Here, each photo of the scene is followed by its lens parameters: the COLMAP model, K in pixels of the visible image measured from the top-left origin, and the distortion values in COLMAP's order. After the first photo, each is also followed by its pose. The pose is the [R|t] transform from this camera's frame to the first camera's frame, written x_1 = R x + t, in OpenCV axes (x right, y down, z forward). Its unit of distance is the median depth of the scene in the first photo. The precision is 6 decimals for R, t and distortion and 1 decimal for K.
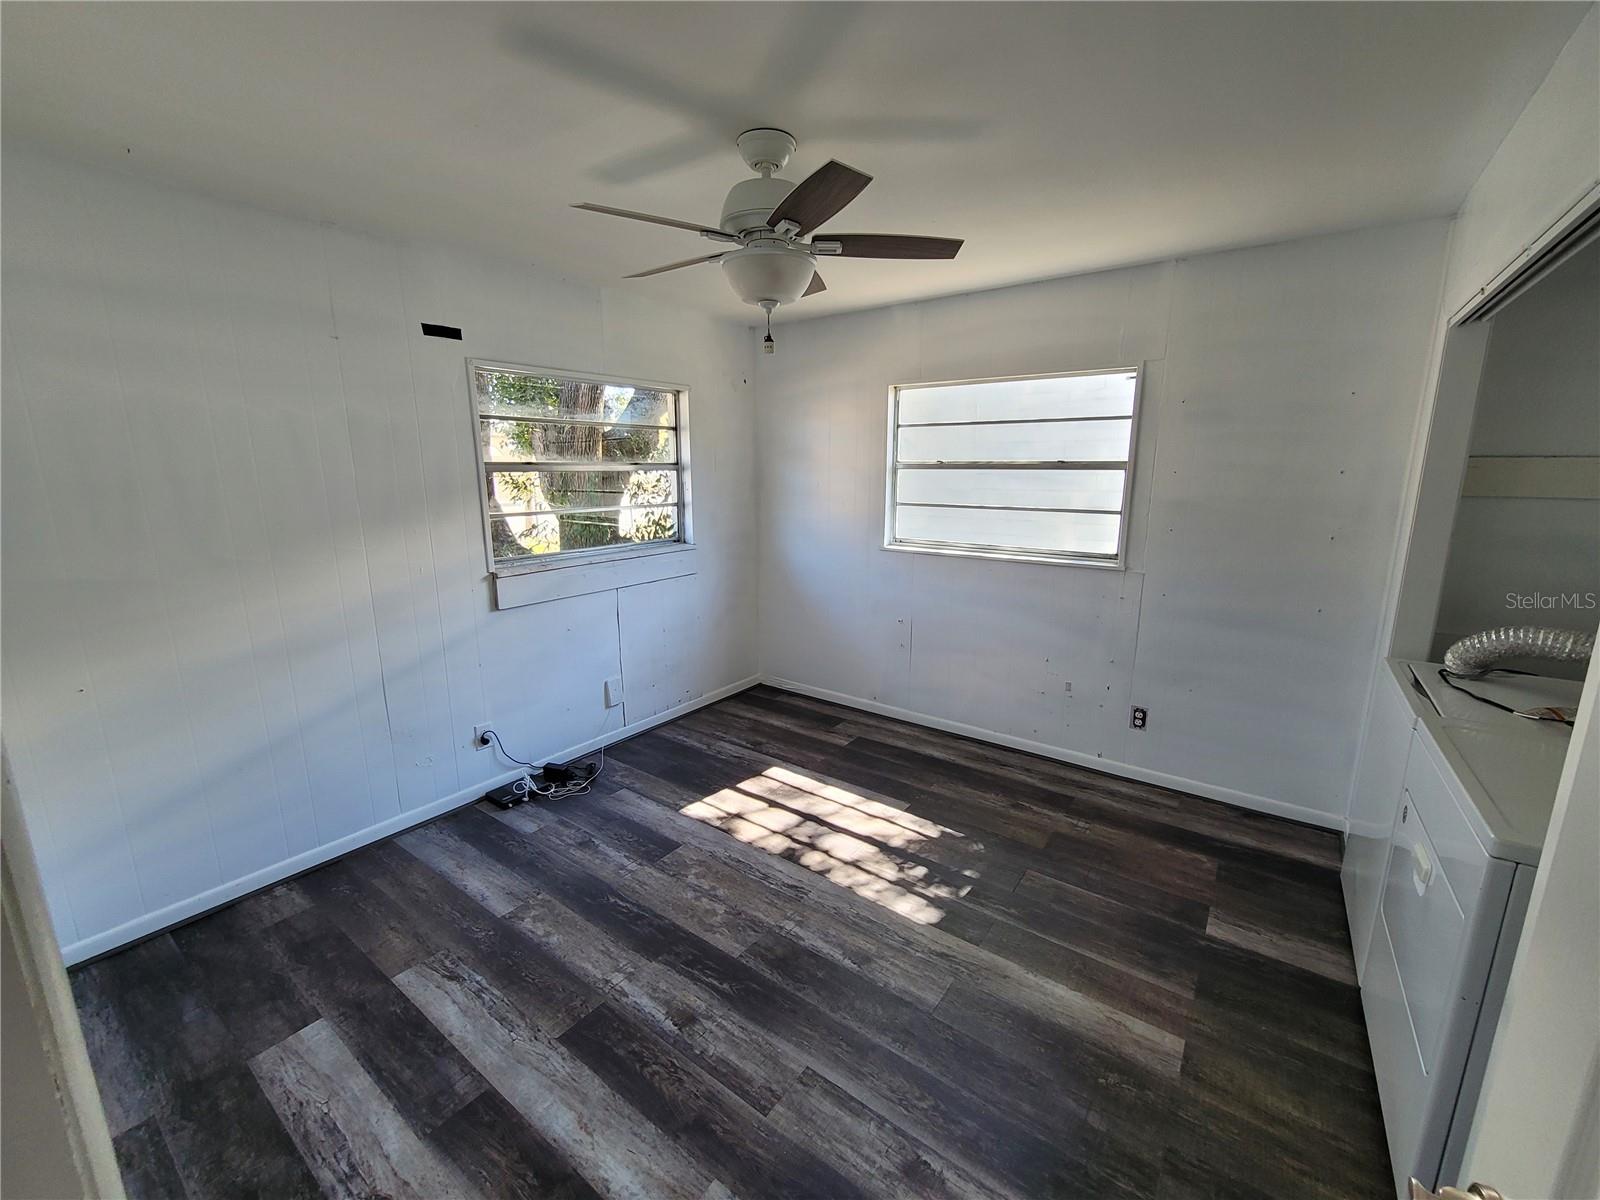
lens RADIAL K [[647.8, 0, 797.6], [0, 647.8, 602.6], [0, 0, 1]] dist [0.006992, -0.000683]
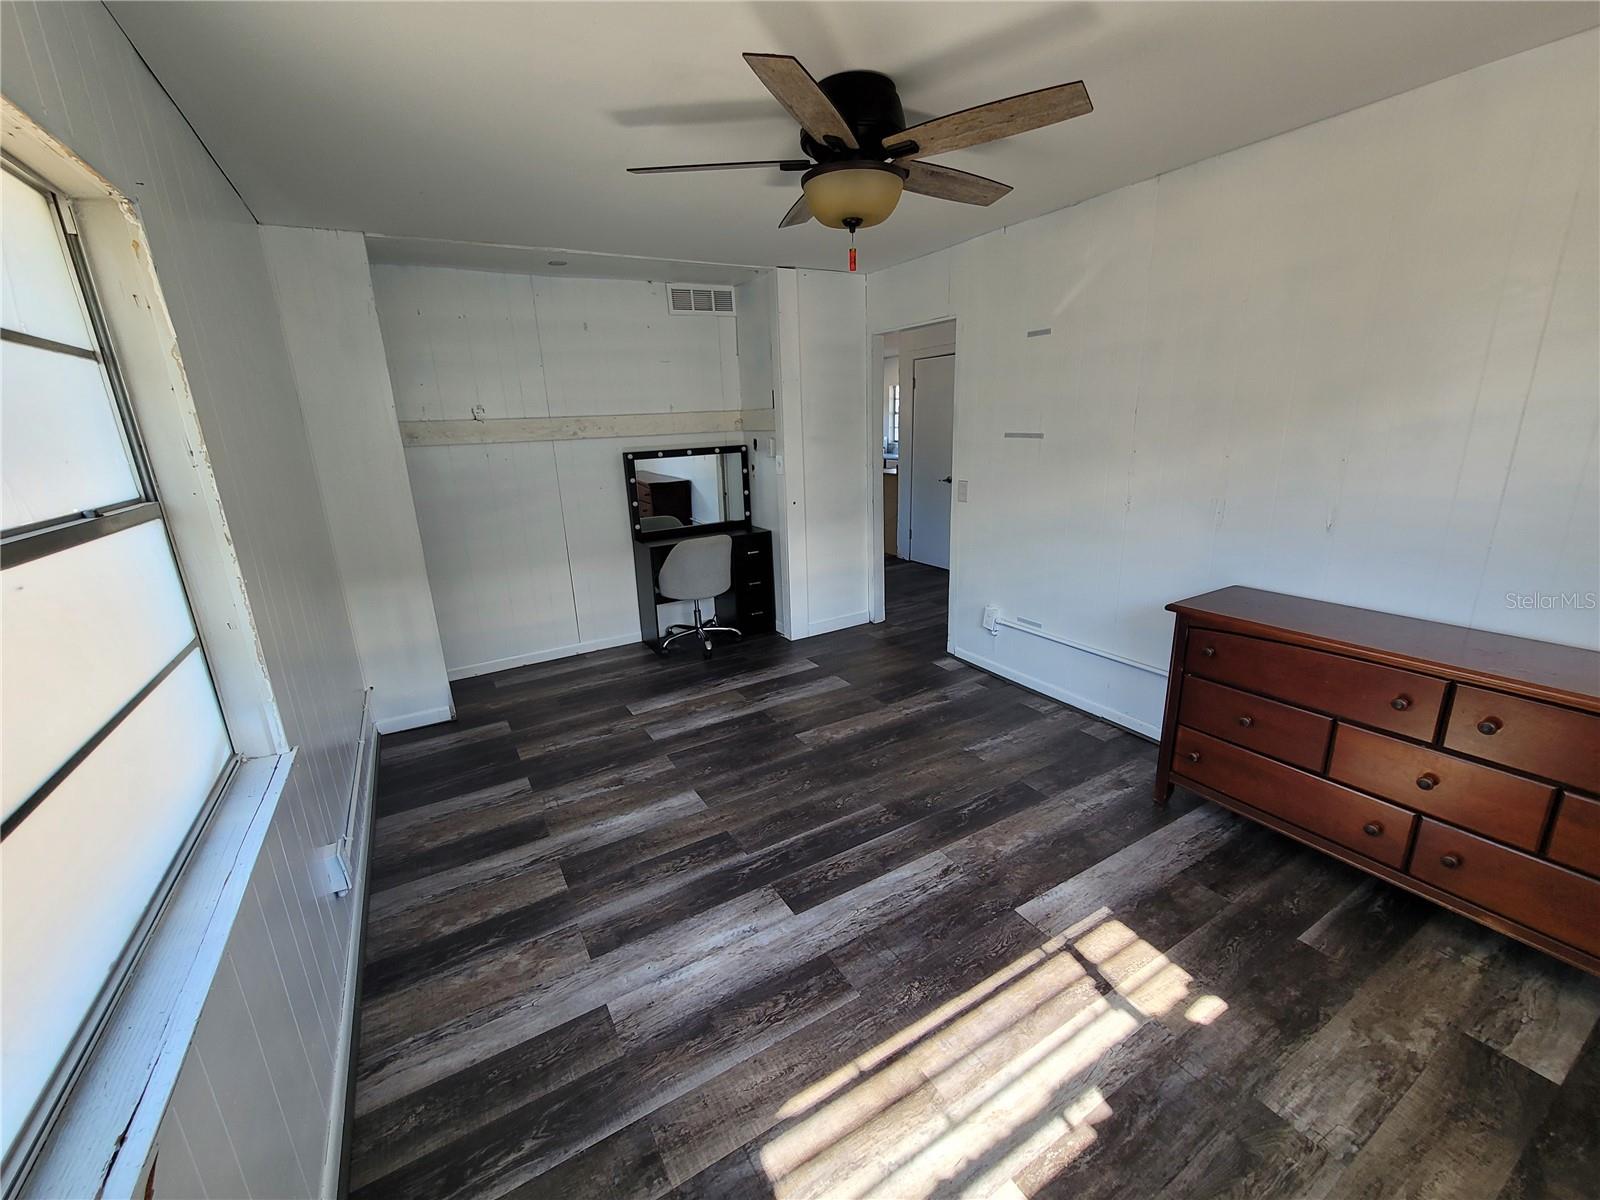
lens RADIAL K [[647.8, 0, 797.6], [0, 647.8, 600.4], [0, 0, 1]] dist [0.006992, -0.000683]
pose [[0.405264, -0.272748, 0.872565, -0.351808], [0.218973, 0.955634, 0.197012, -0.053918], [-0.887588, 0.111226, 0.447009, 0.258846]]
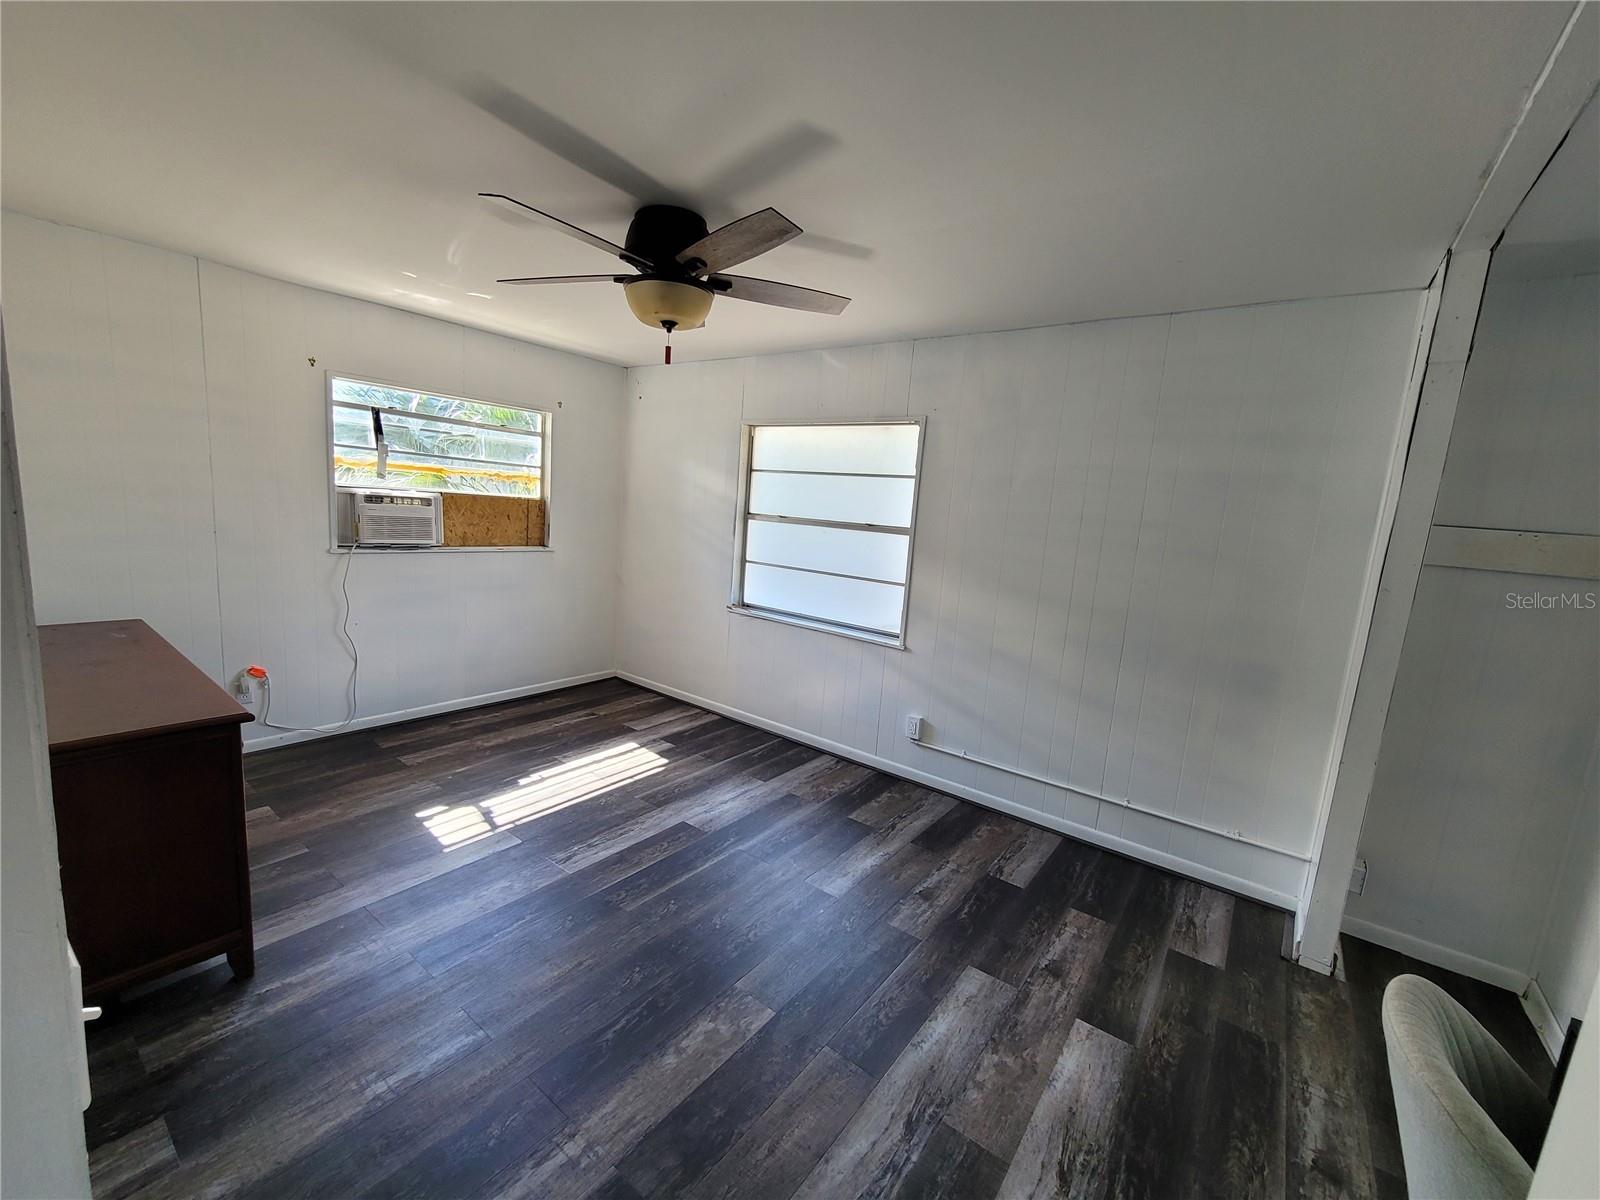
lens RADIAL K [[647.8, 0, 797.7], [0, 647.8, 601.3], [0, 0, 1]] dist [0.006992, -0.000683]
pose [[-0.020180, 0.143149, -0.989495, 1.347137], [-0.266606, 0.953090, 0.143320, -0.129594], [0.963594, 0.266697, 0.018931, 0.735492]]
